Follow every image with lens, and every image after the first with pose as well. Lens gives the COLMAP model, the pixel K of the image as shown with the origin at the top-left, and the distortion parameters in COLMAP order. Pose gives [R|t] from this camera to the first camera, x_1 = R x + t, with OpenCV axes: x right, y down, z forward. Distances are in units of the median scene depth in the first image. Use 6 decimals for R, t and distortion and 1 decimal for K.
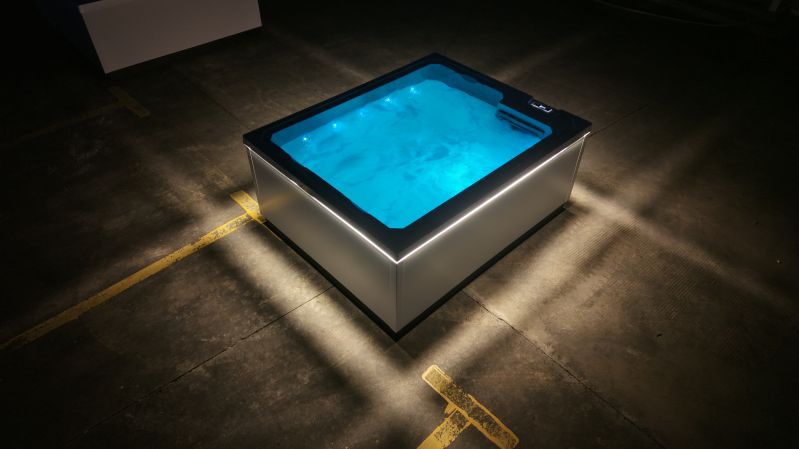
lens RADIAL K [[549.1, 0, 398.5], [0, 549.1, 214.5], [0, 0, 1]] dist [0.009085, -0.006340]
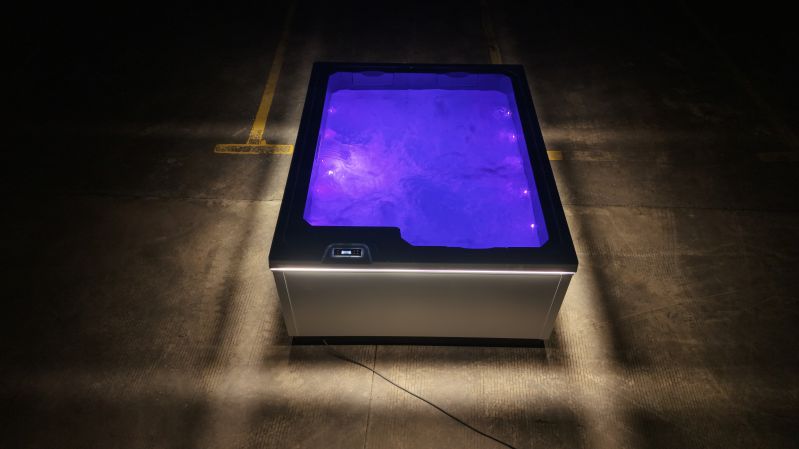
lens RADIAL K [[549.1, 0, 398.5], [0, 549.1, 214.5], [0, 0, 1]] dist [0.009085, -0.006340]
pose [[-0.695136, 0.499248, -0.517241, 0.582767], [-0.488080, 0.200489, 0.849460, -0.869841], [0.527792, 0.842945, 0.104305, 0.987932]]
